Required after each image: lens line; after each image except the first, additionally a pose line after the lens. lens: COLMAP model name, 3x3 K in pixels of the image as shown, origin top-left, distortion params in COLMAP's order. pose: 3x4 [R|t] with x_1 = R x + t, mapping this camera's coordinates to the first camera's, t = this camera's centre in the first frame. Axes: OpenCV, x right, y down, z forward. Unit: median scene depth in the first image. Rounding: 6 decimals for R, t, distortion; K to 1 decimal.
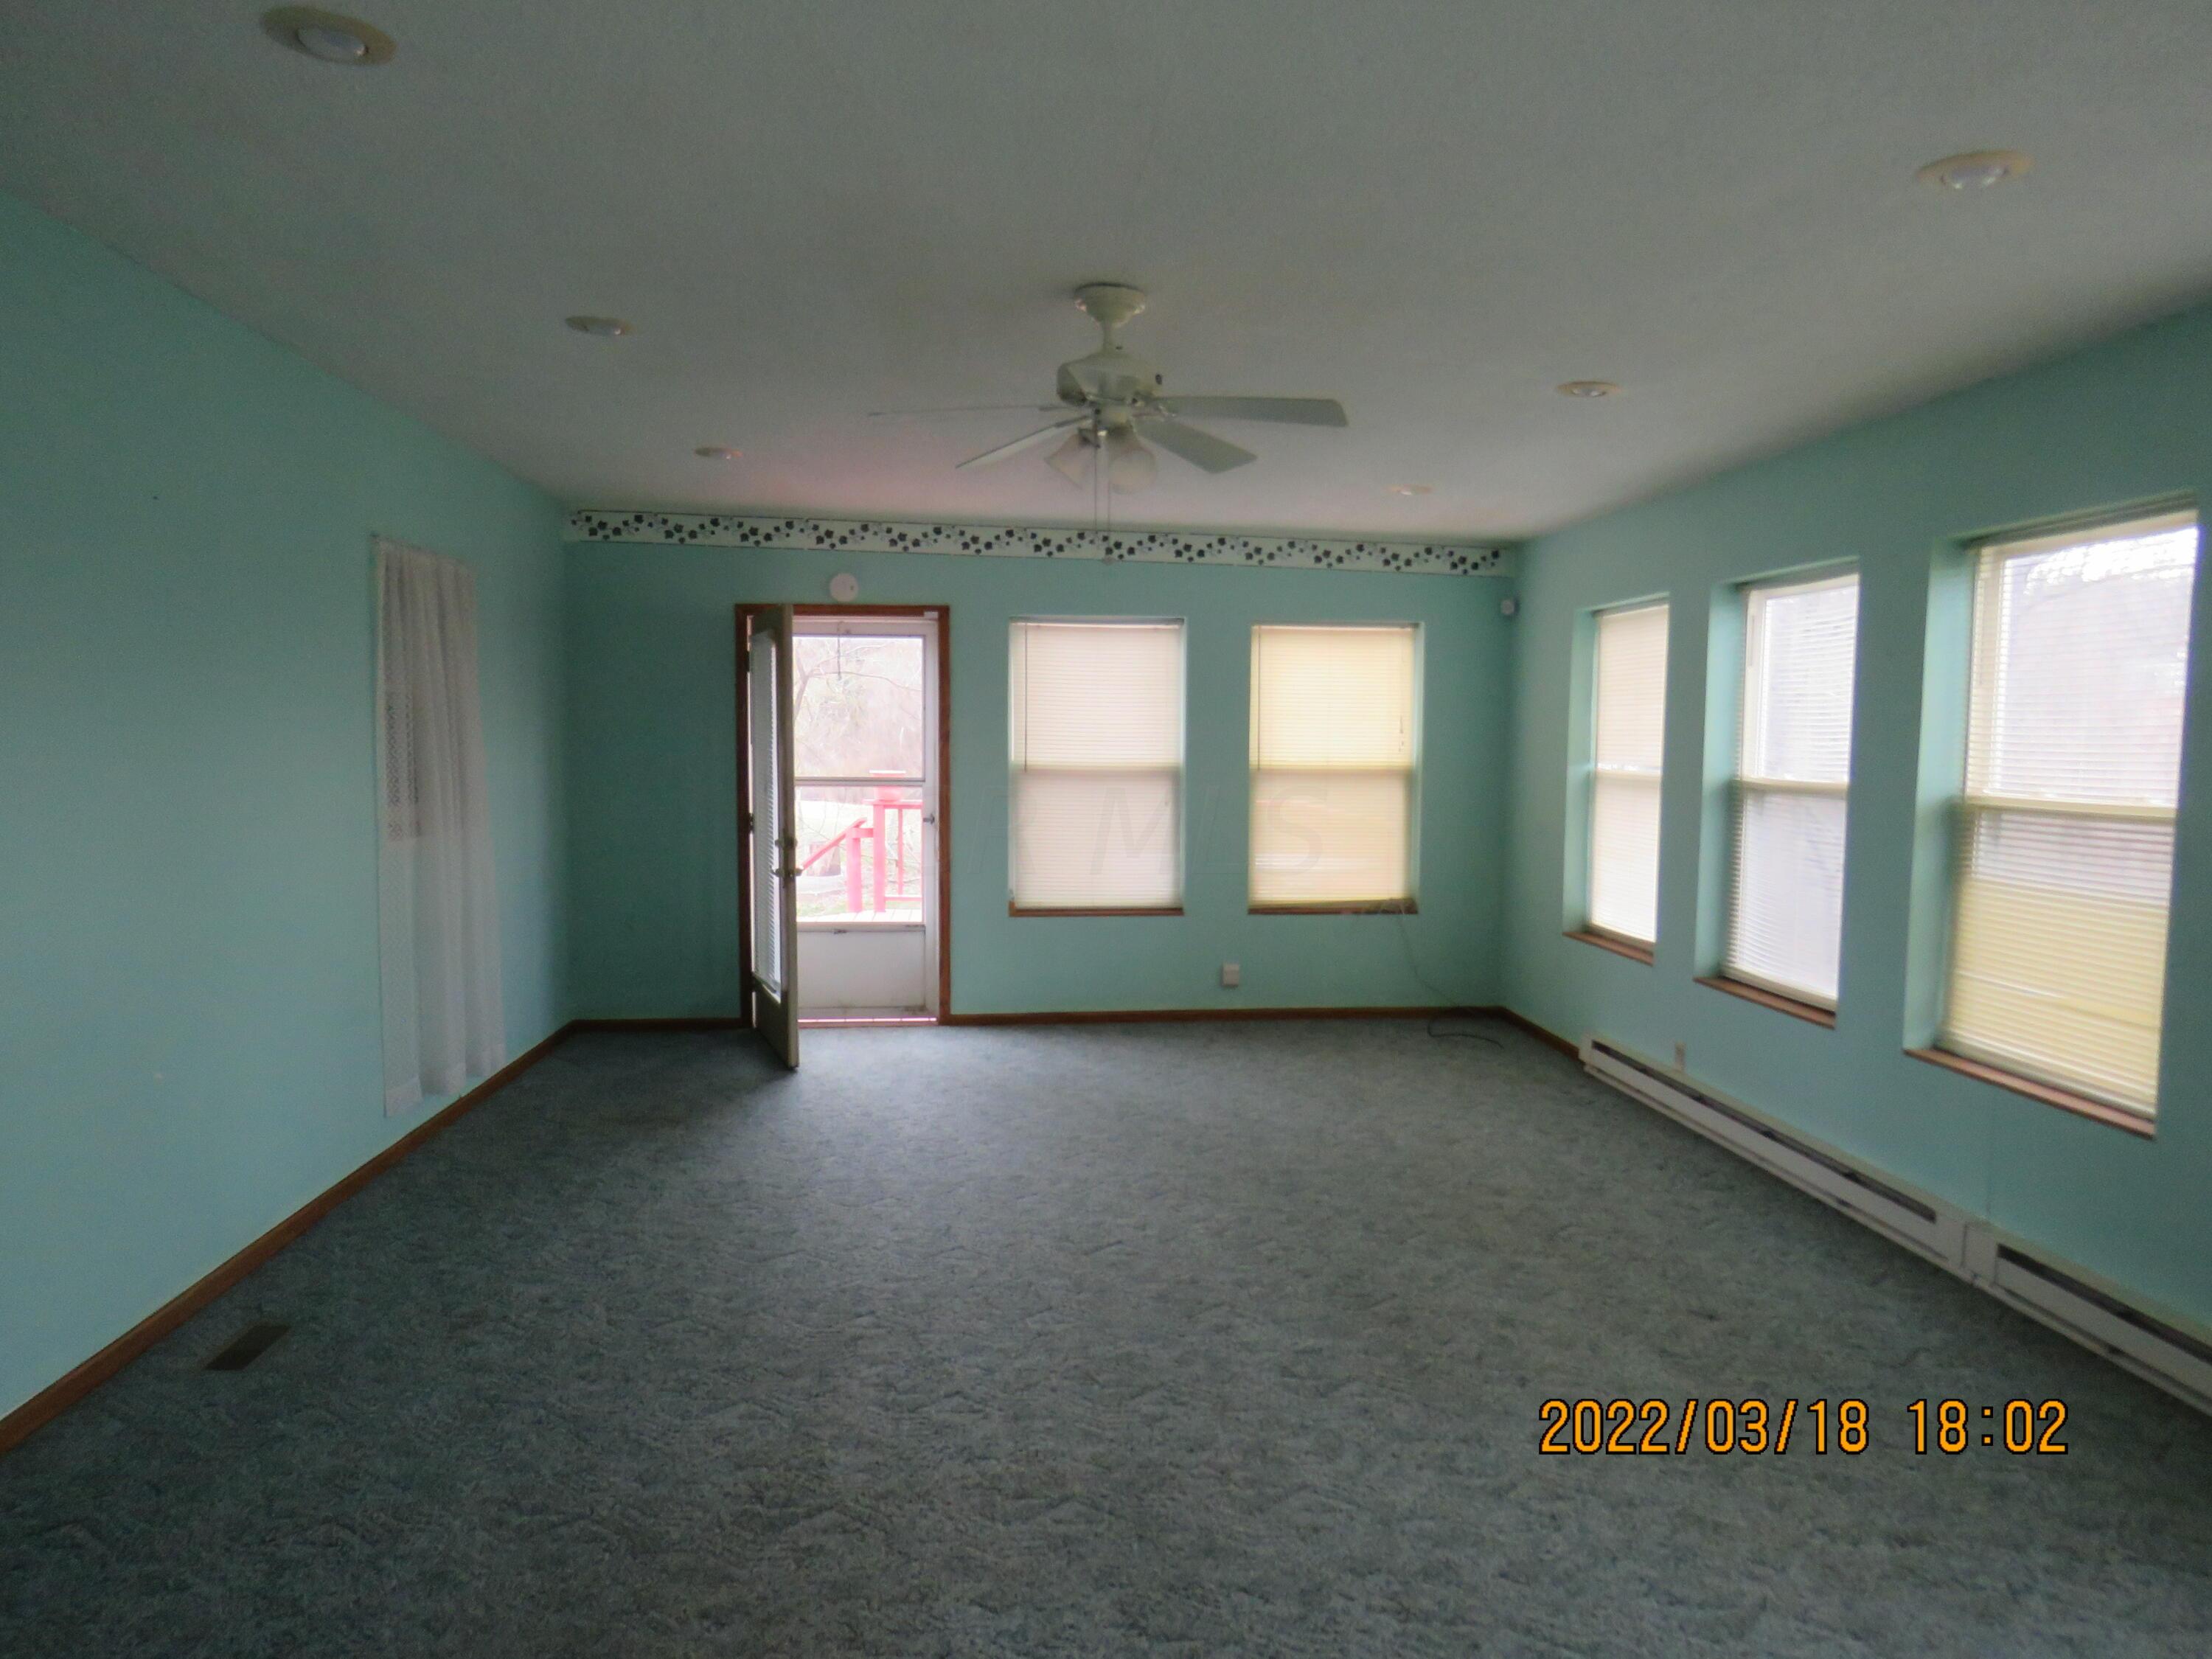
lens RADIAL K [[1390.8, 0, 1106.1], [0, 1390.8, 832.2], [0, 0, 1]] dist [-0.017136, 0.001941]
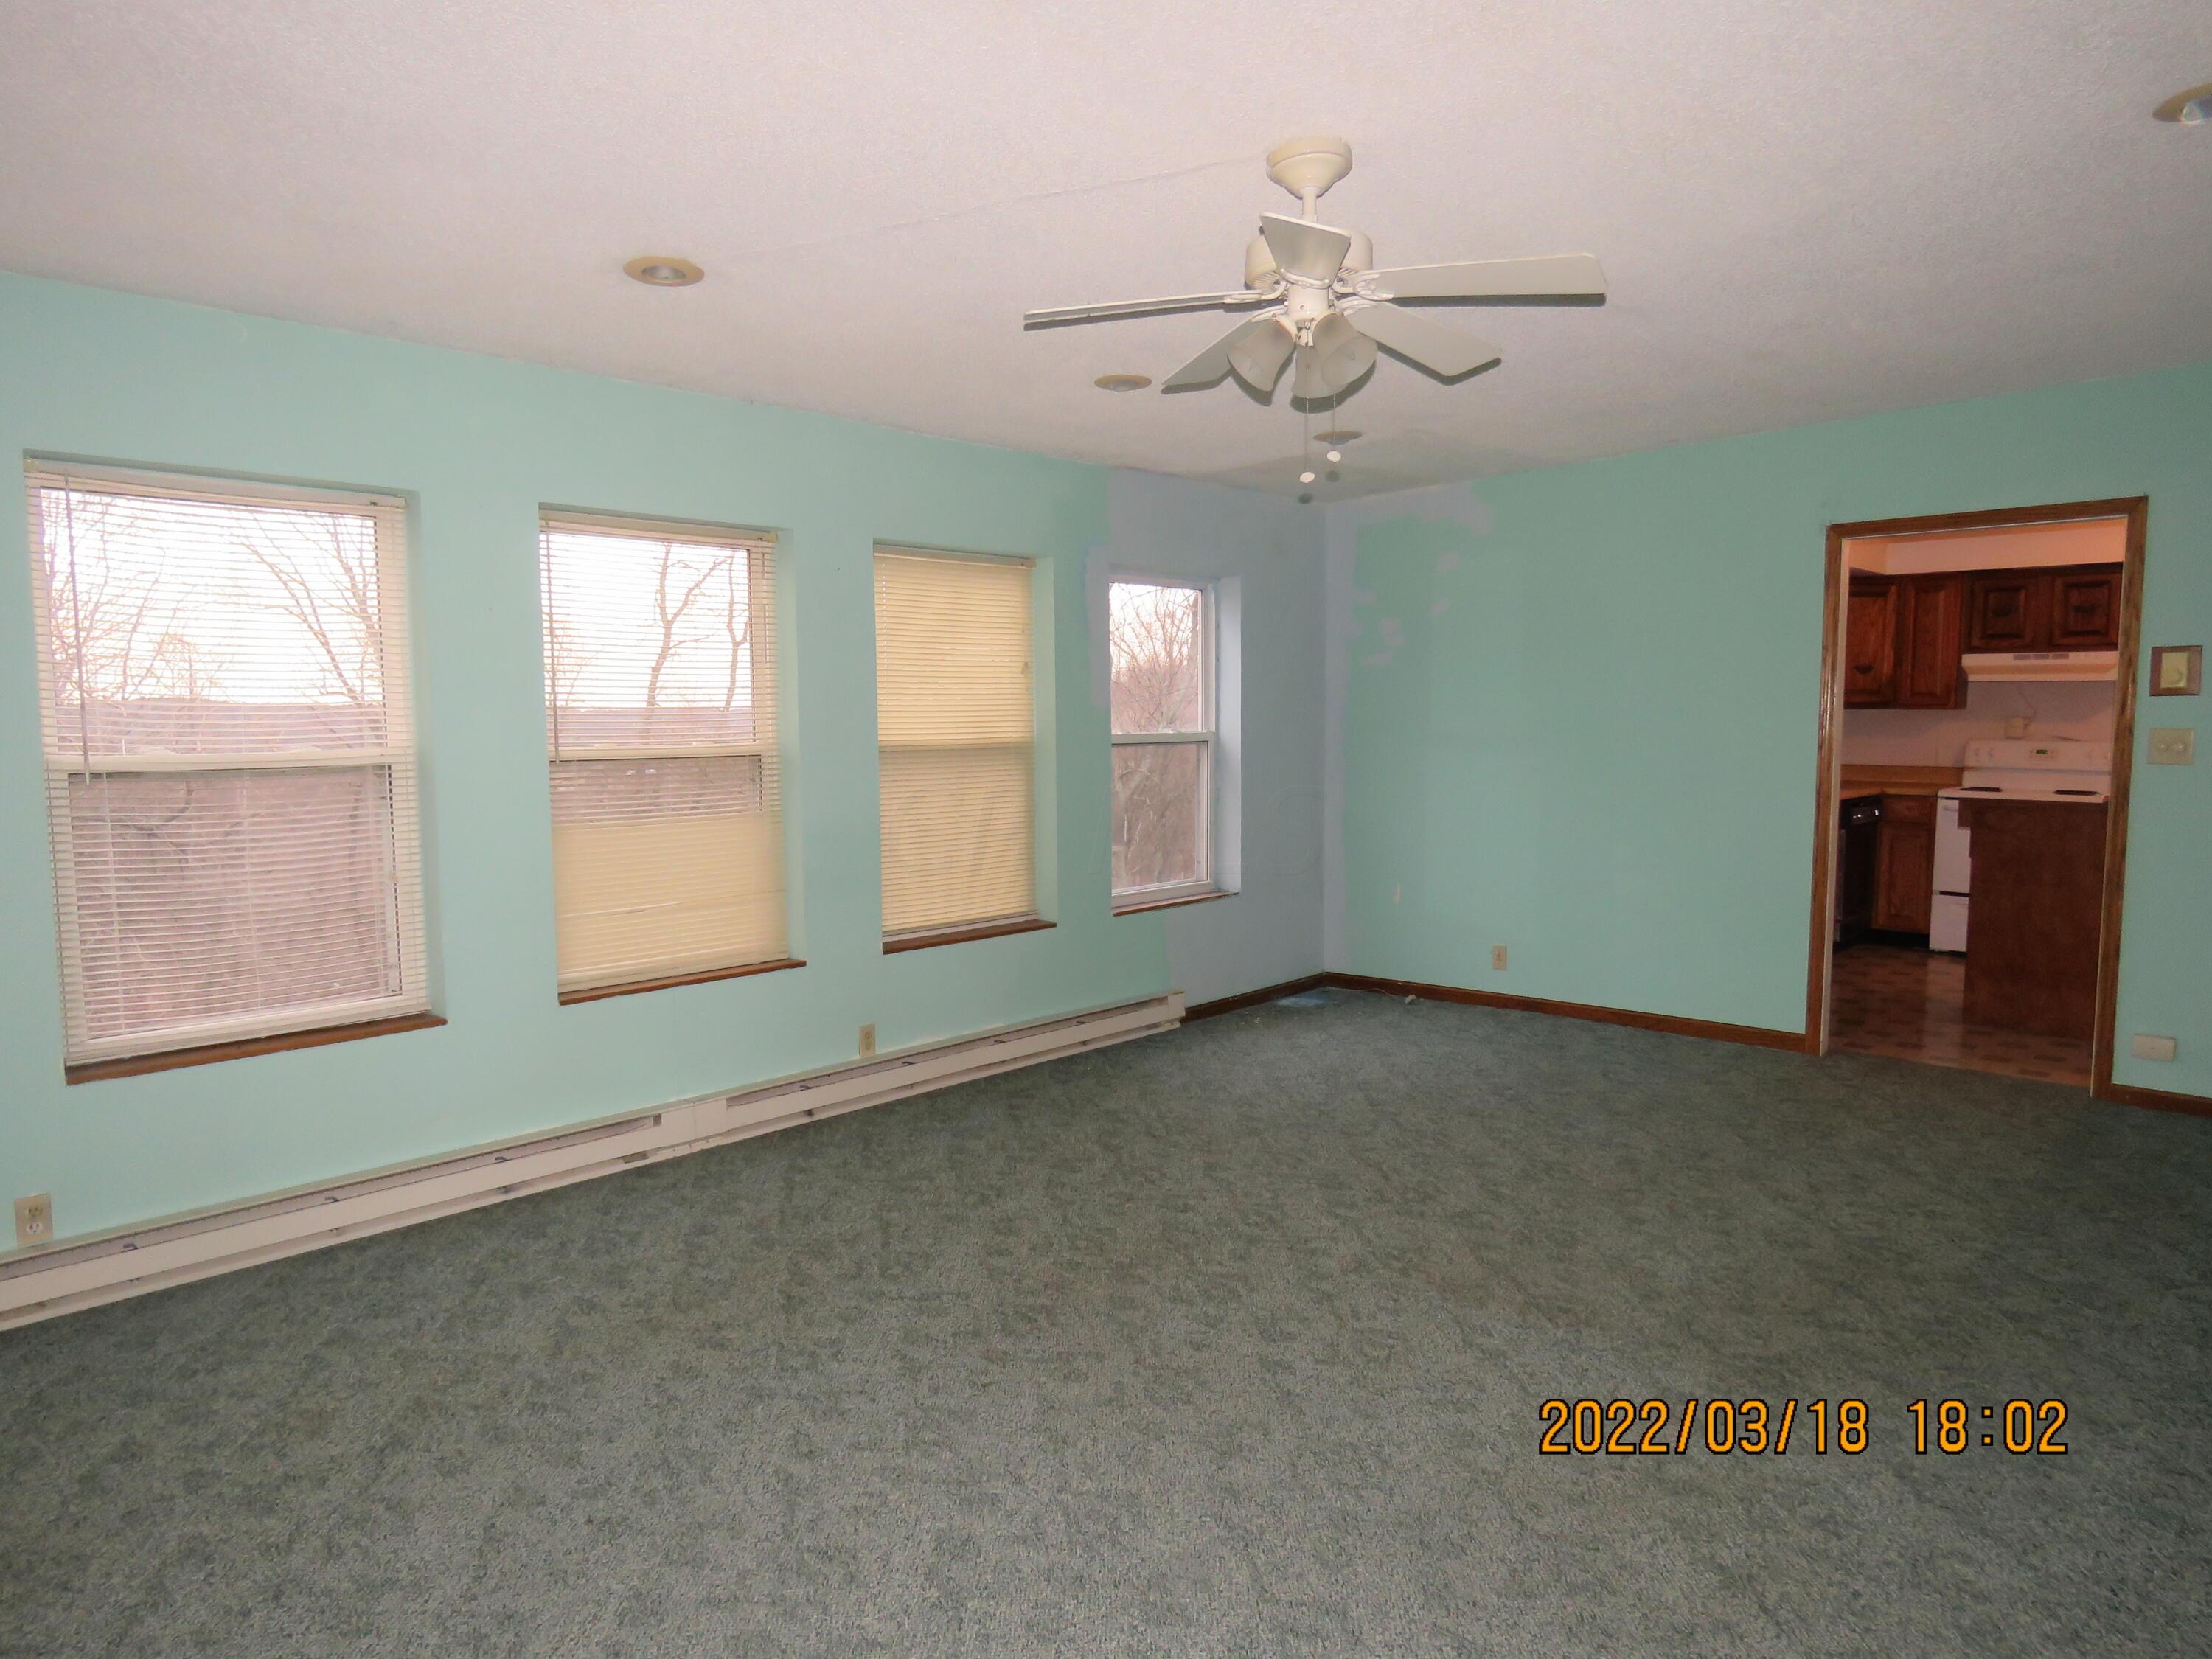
lens RADIAL K [[1390.8, 0, 1107.7], [0, 1390.8, 834.7], [0, 0, 1]] dist [-0.017136, 0.001941]
pose [[-0.655224, -0.068362, 0.752335, -0.589487], [0.056027, 0.988757, 0.138639, -0.110138], [-0.753354, 0.132990, -0.644027, 1.741850]]
